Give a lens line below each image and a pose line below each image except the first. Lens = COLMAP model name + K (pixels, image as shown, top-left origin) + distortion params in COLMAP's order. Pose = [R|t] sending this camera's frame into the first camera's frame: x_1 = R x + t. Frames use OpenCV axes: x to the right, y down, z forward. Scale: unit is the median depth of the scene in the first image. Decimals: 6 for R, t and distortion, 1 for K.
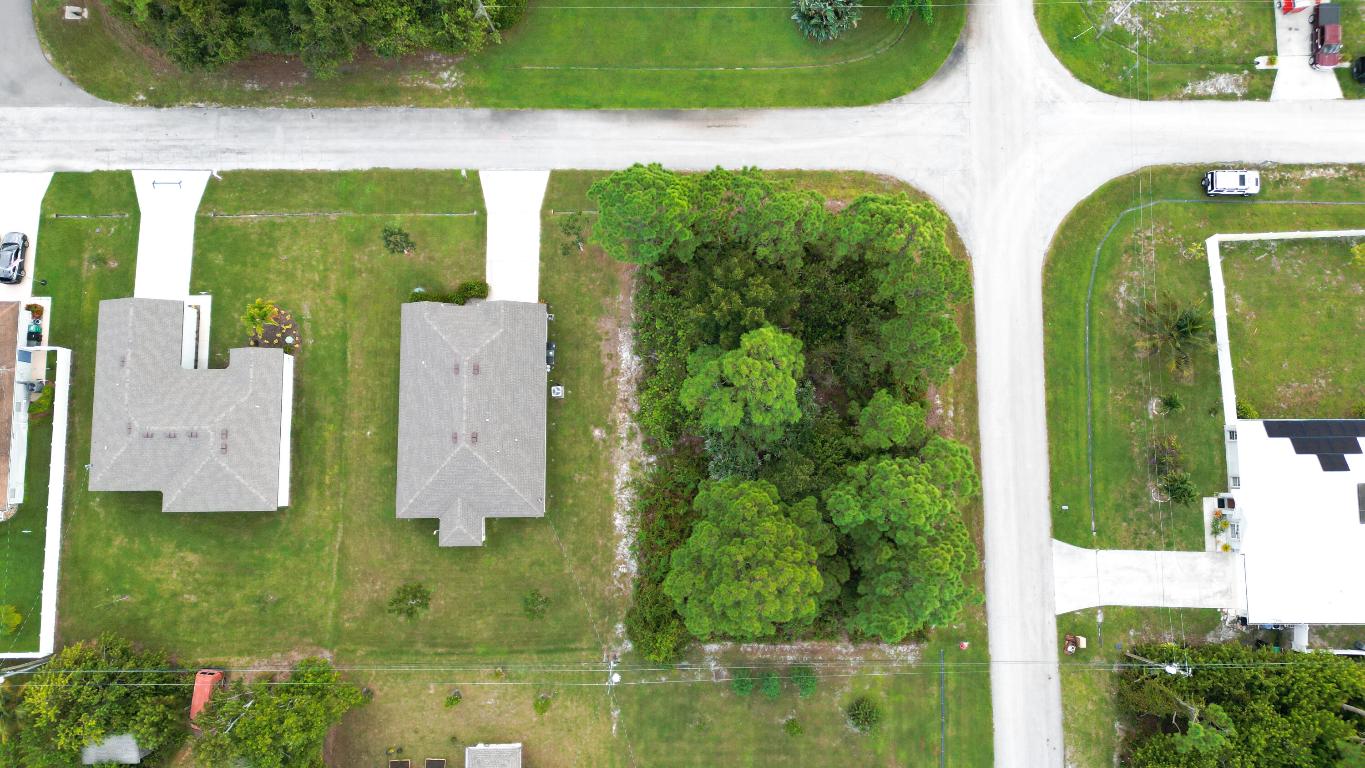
lens RADIAL K [[949.2, 0, 684.9], [0, 949.2, 379.0], [0, 0, 1]] dist [0.074948, -0.074833]
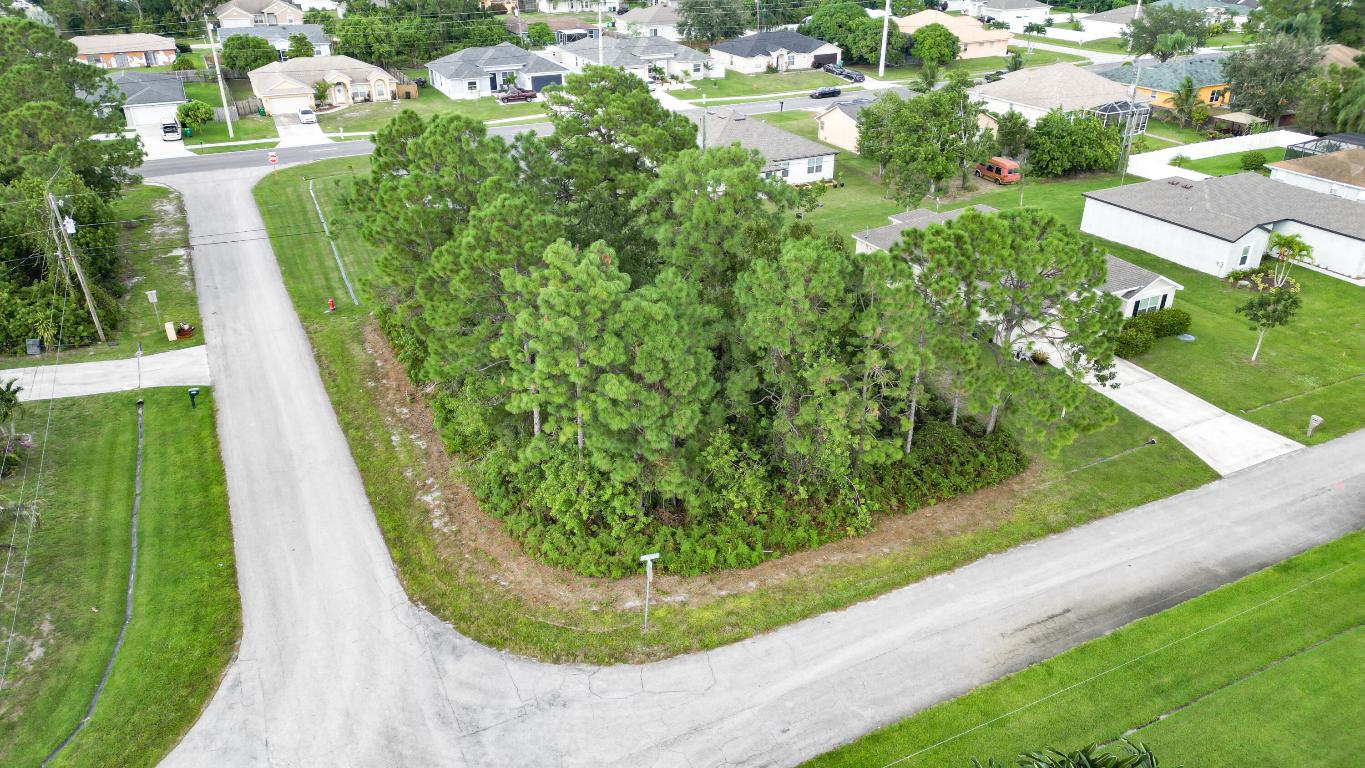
lens RADIAL K [[949.2, 0, 681.4], [0, 949.2, 382.7], [0, 0, 1]] dist [0.074948, -0.074833]
pose [[-0.897282, 0.202174, -0.392441, 0.351661], [-0.439088, -0.316749, 0.840757, -0.547509], [0.045674, 0.926712, 0.372986, 0.761564]]
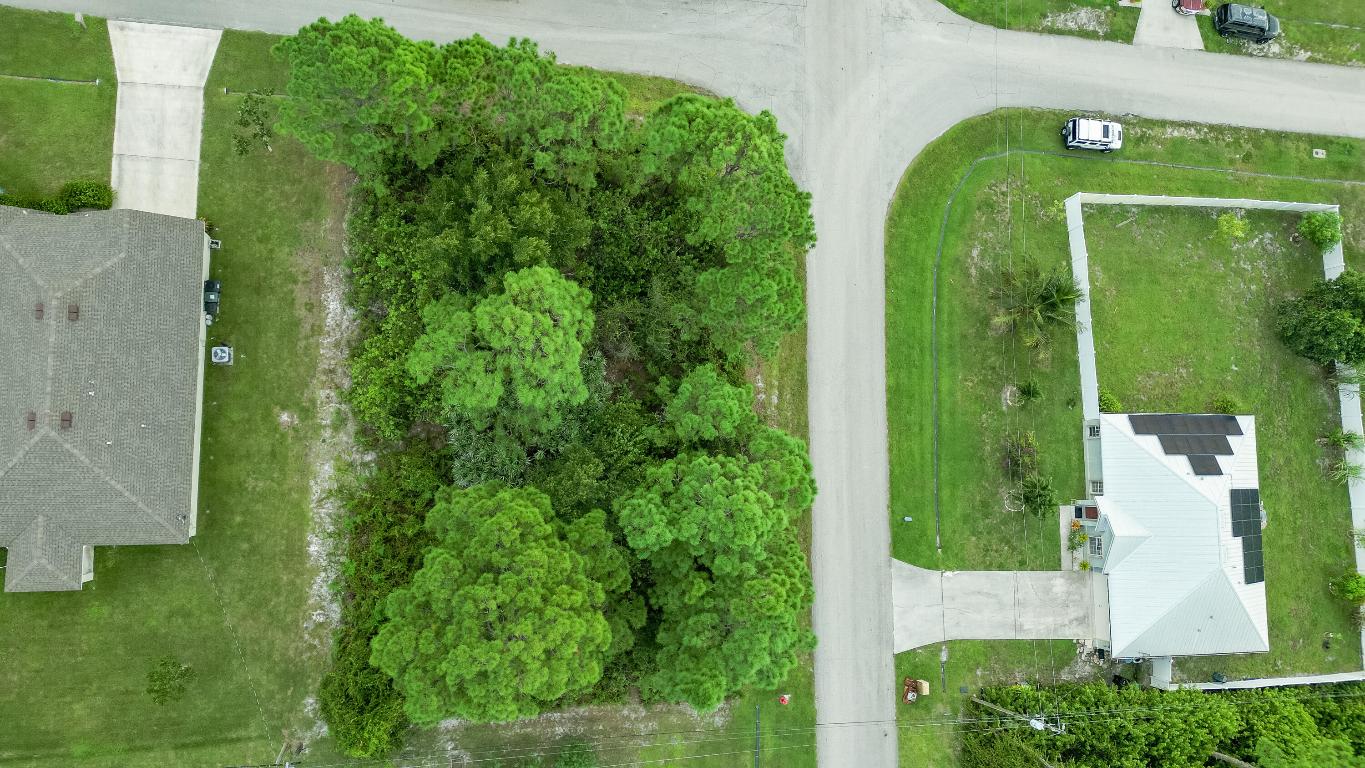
lens RADIAL K [[949.2, 0, 679.3], [0, 949.2, 378.5], [0, 0, 1]] dist [0.074948, -0.074833]
pose [[0.972967, 0.025634, 0.229515, 0.024243], [-0.025827, 0.999664, -0.002164, 0.022965], [-0.229493, -0.003822, 0.973303, 0.266302]]
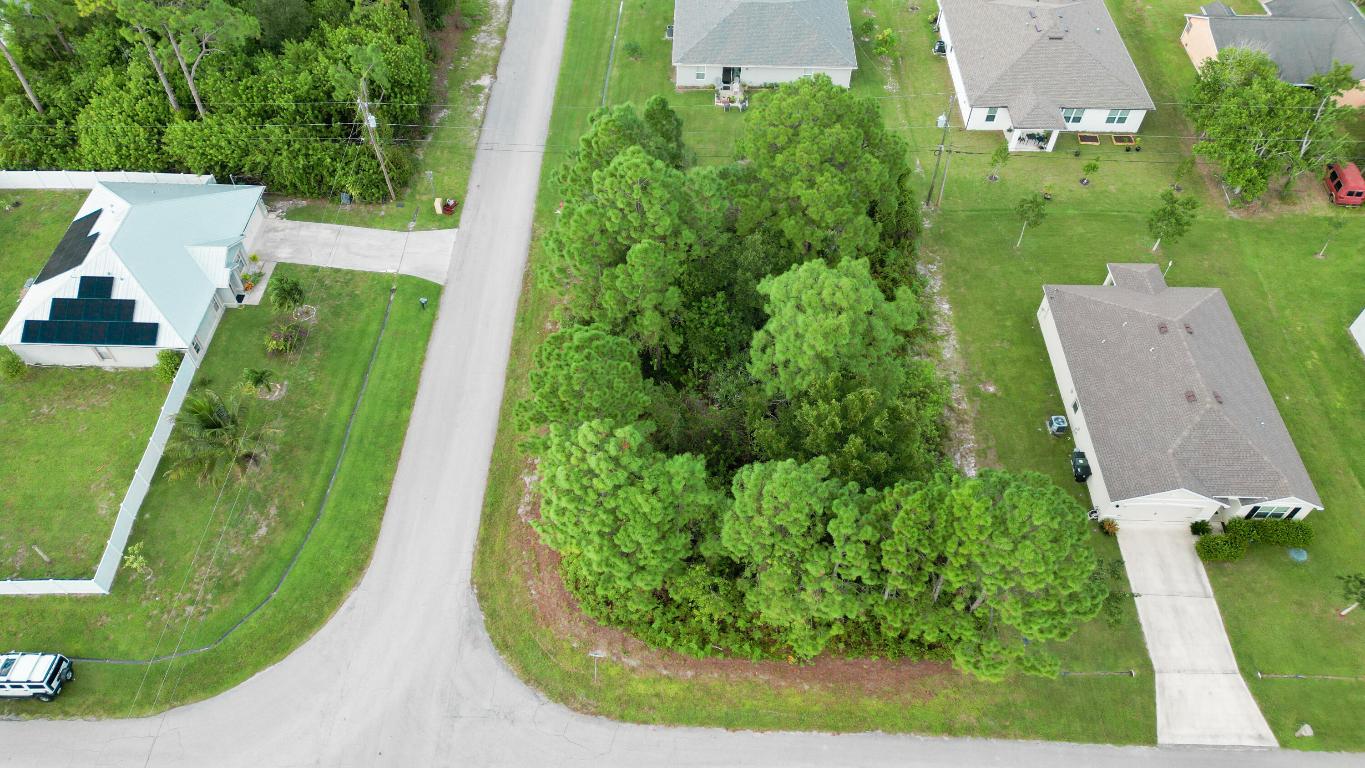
lens RADIAL K [[949.2, 0, 681.7], [0, 949.2, 381.3], [0, 0, 1]] dist [0.074948, -0.074833]
pose [[-0.999621, -0.026021, 0.008942, 0.156301], [0.024667, -0.703534, 0.710234, -0.508343], [-0.012190, 0.710186, 0.703909, 0.447679]]
